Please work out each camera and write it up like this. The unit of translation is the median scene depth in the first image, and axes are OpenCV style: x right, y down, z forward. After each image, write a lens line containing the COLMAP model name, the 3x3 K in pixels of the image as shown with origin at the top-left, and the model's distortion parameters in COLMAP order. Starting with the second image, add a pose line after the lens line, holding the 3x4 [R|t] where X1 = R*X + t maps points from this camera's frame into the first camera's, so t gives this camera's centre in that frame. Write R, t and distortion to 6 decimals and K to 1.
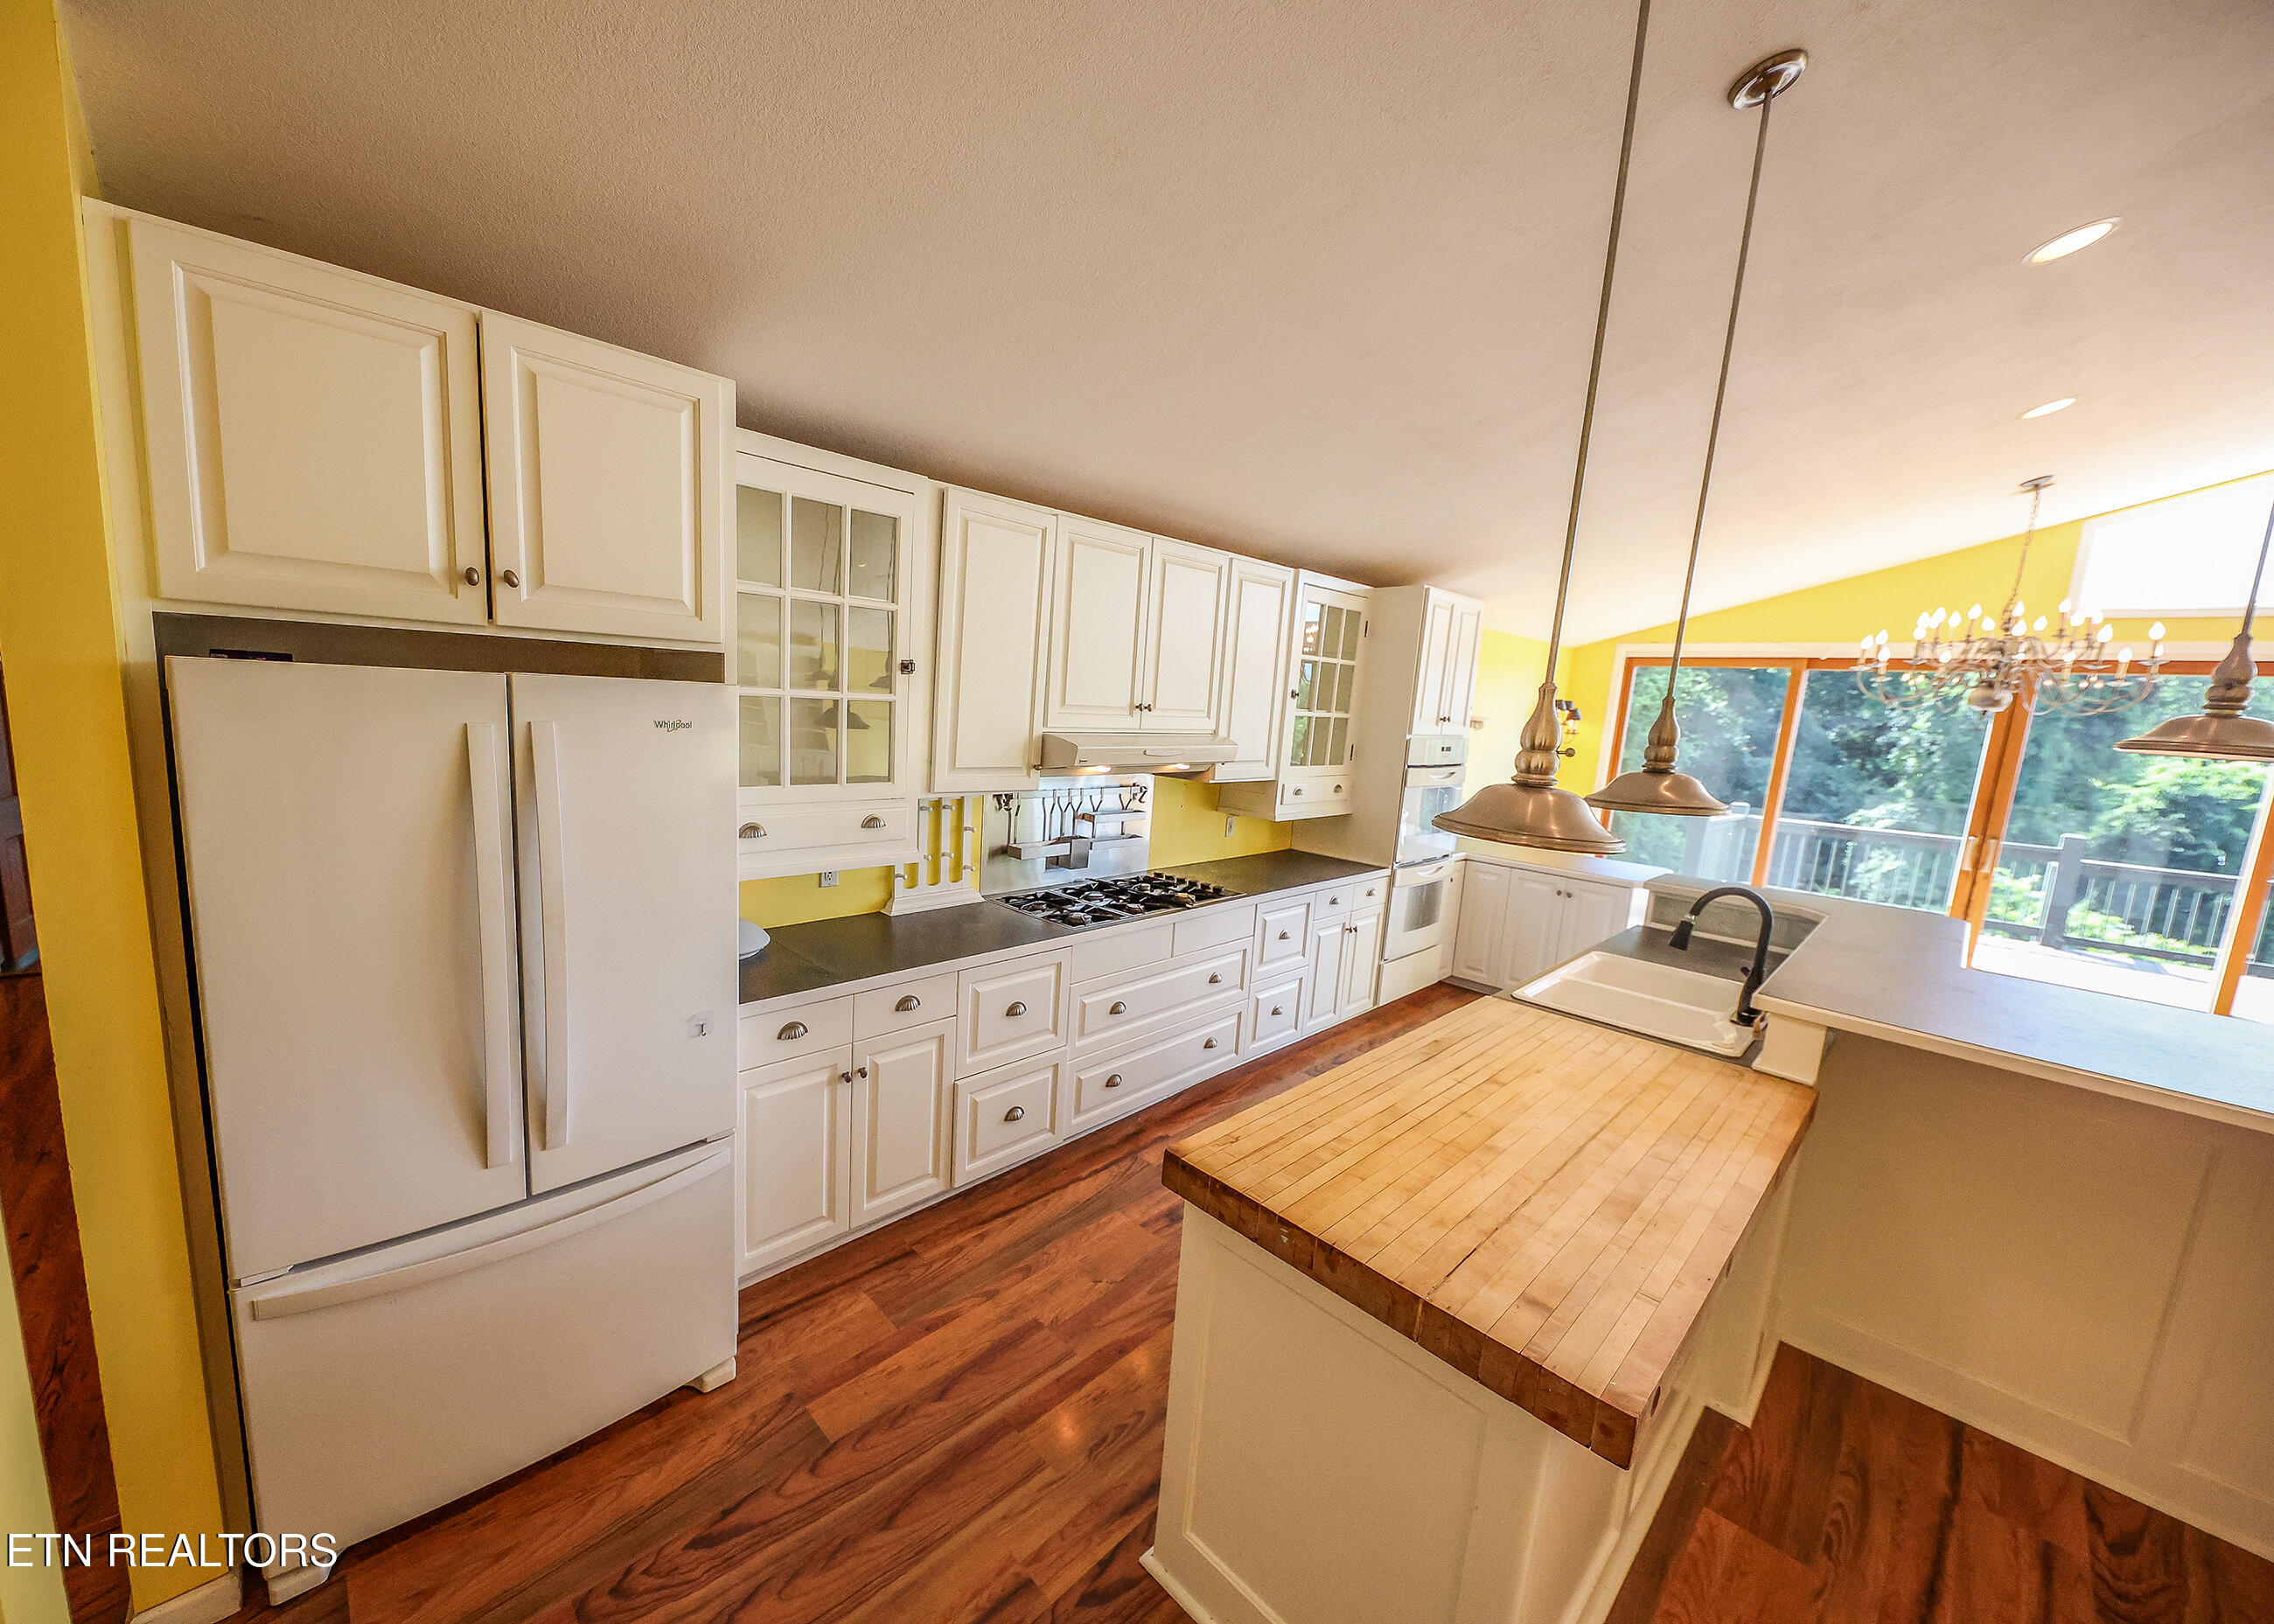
lens RADIAL K [[842.3, 0, 1042.5], [0, 842.3, 822.6], [0, 0, 1]] dist [0.003692, 0.000018]
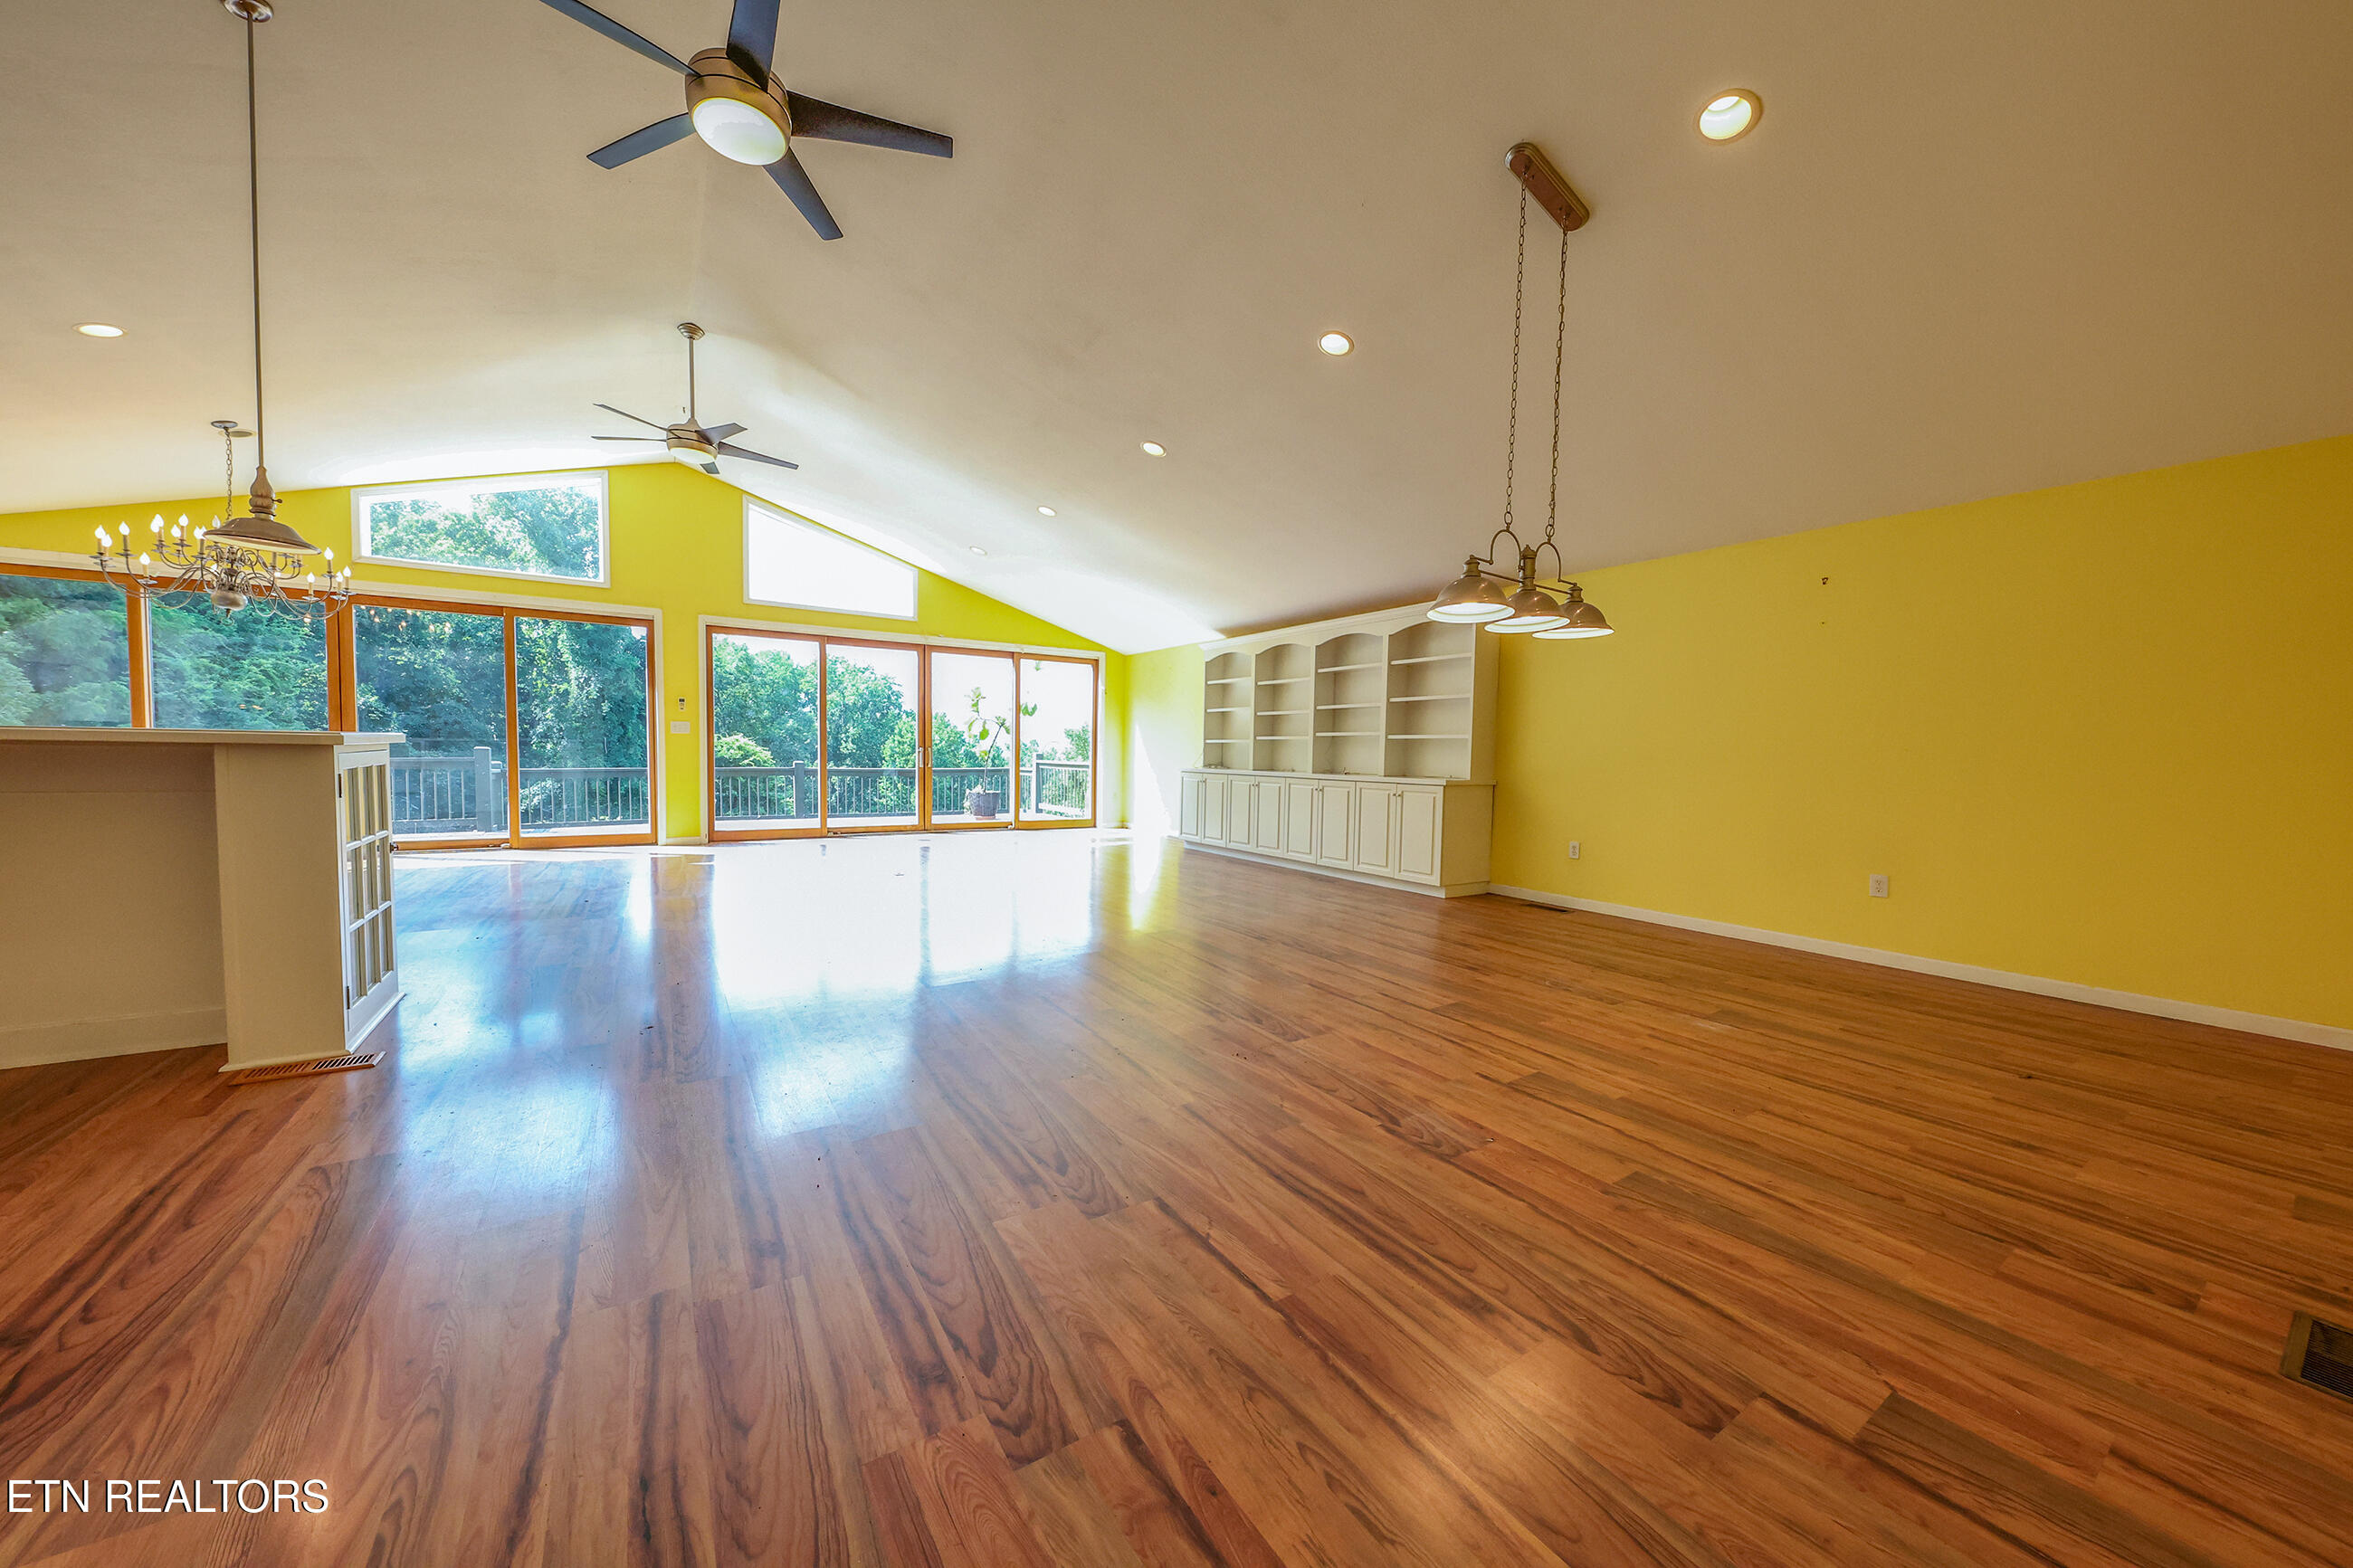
lens RADIAL K [[803.3, 0, 1172.8], [0, 803.3, 789.0], [0, 0, 1]] dist [0.009894, -0.006136]
pose [[0.151857, -0.097547, 0.983577, 0.277725], [0.139905, 0.987220, 0.076308, 0.367056], [-0.978451, 0.126020, 0.163564, -0.779581]]
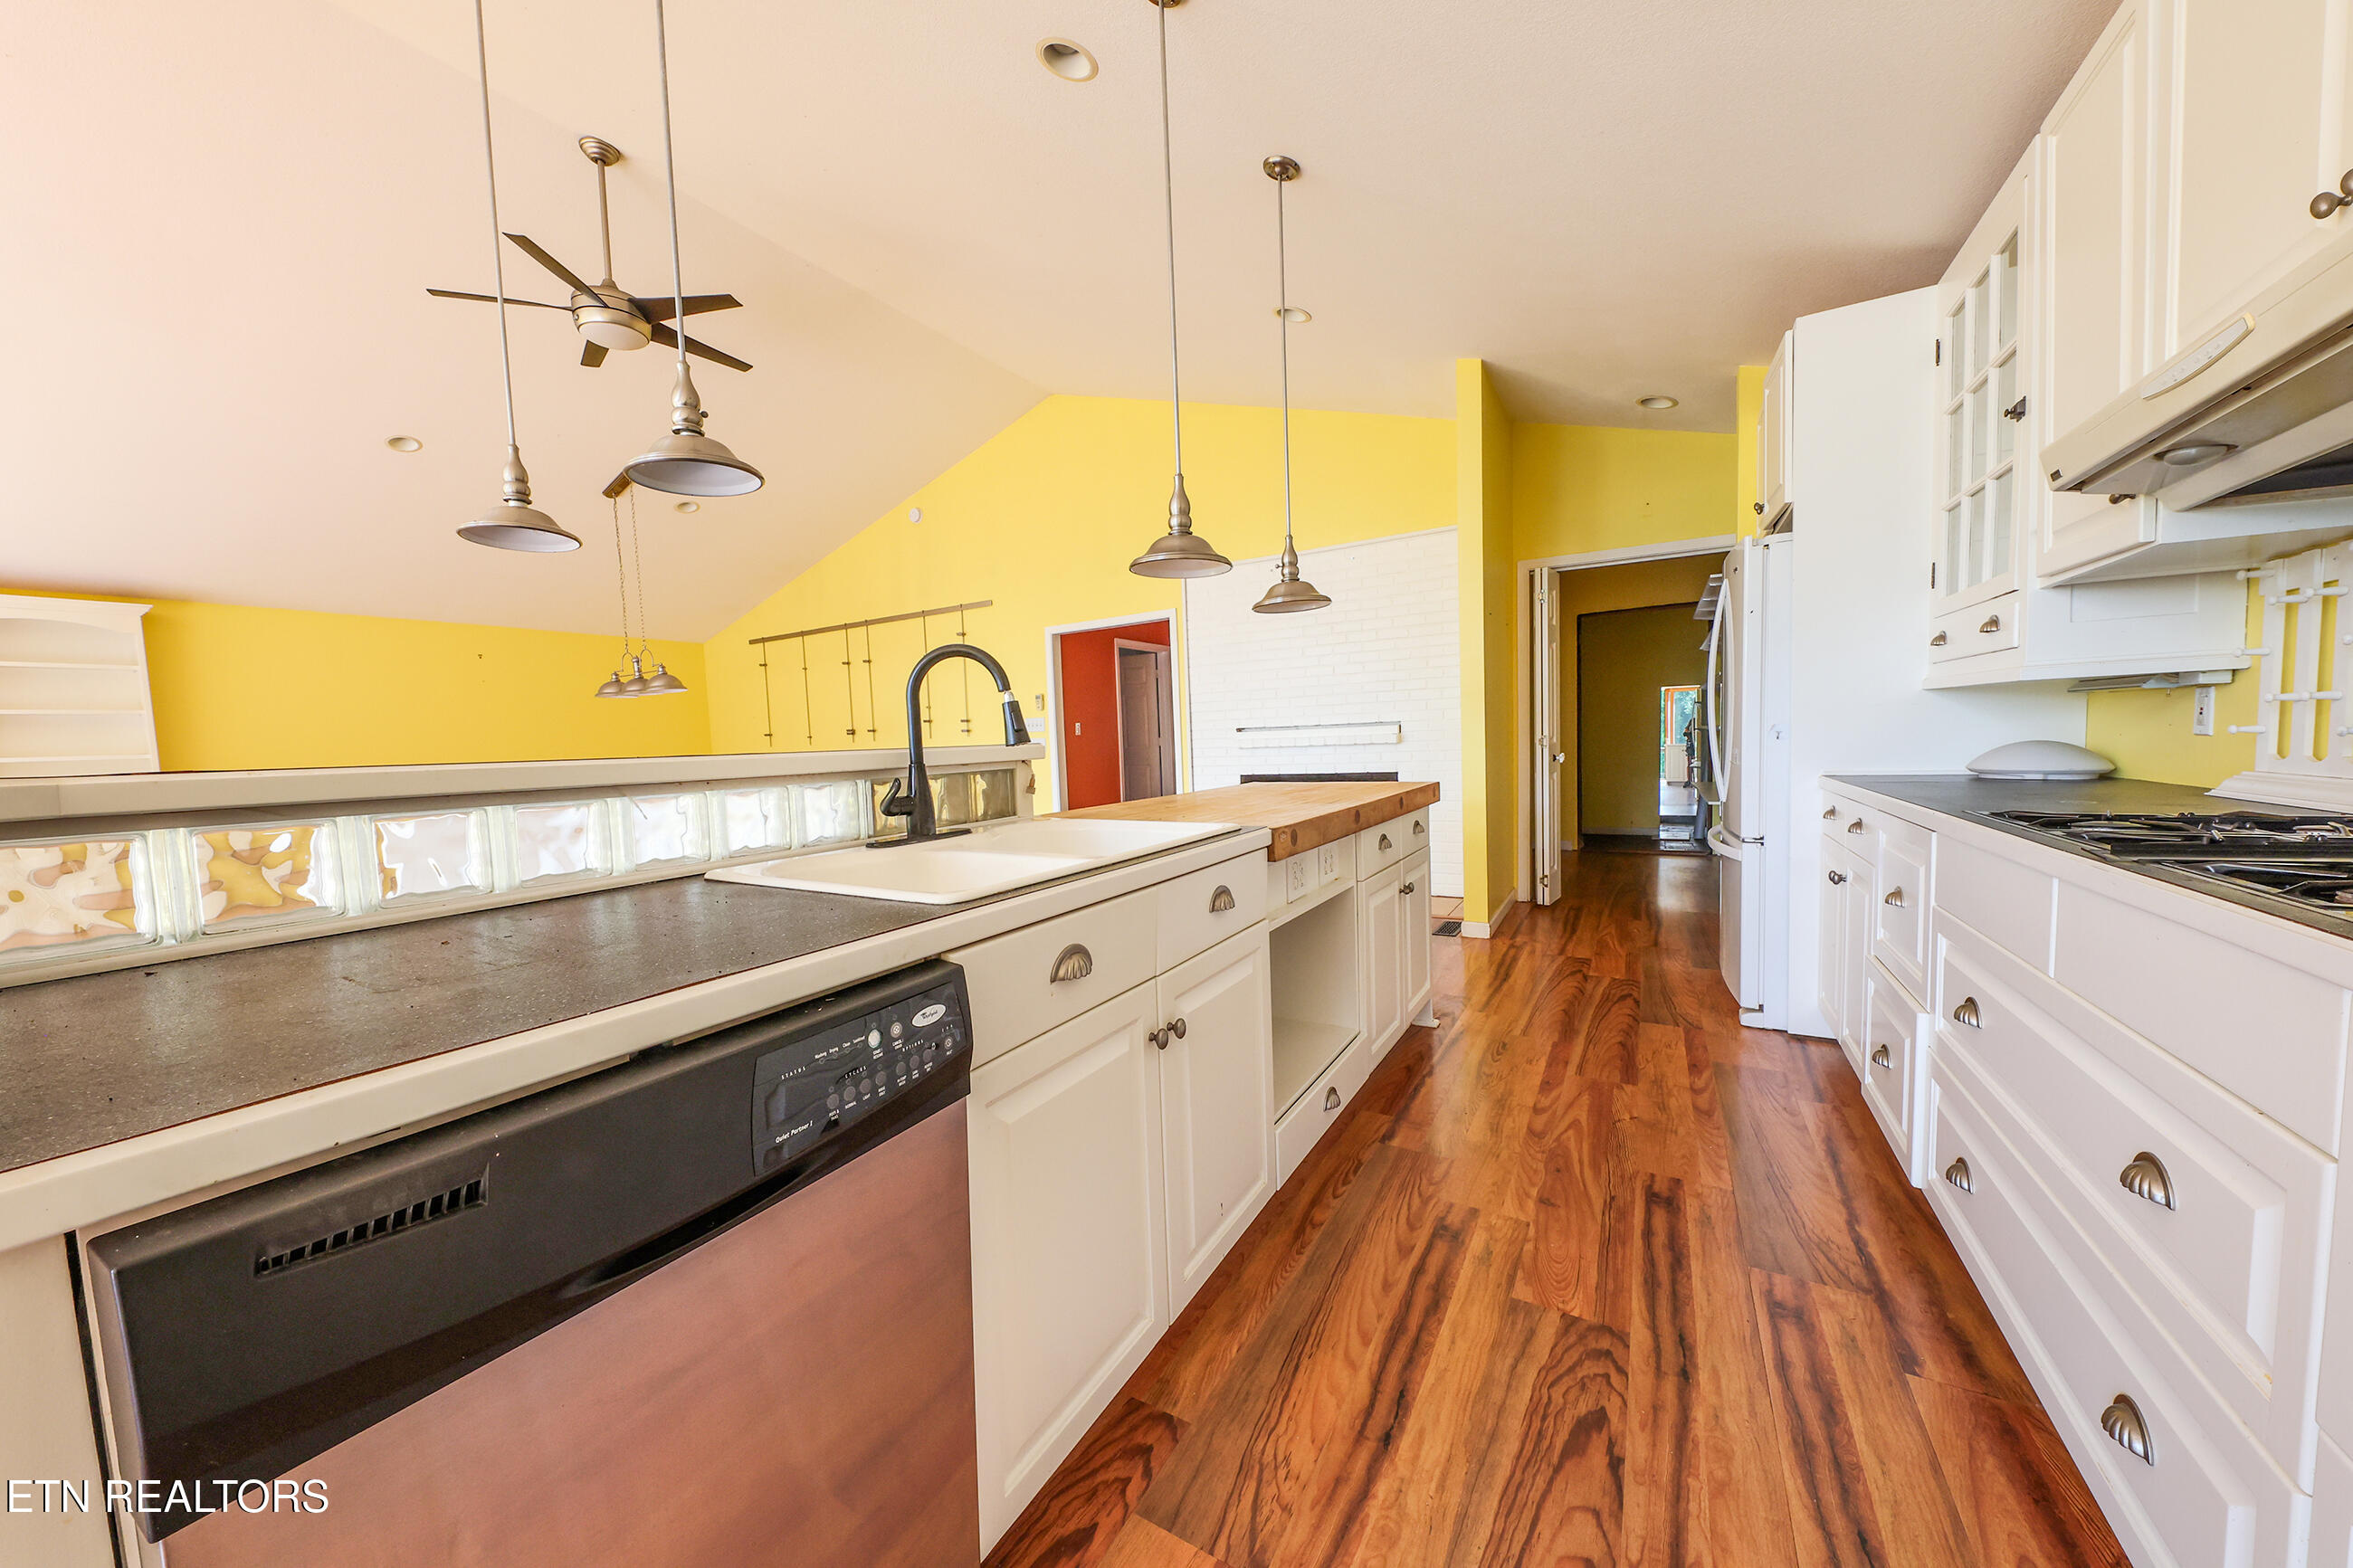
lens RADIAL K [[801.5, 0, 1167.6], [0, 801.5, 793.3], [0, 0, 1]] dist [0.009393, -0.006616]
pose [[-0.953738, 0.001380, -0.300635, 0.716712], [-0.060491, 0.978658, 0.196393, 0.049069], [0.294490, 0.205493, -0.933300, 1.407854]]
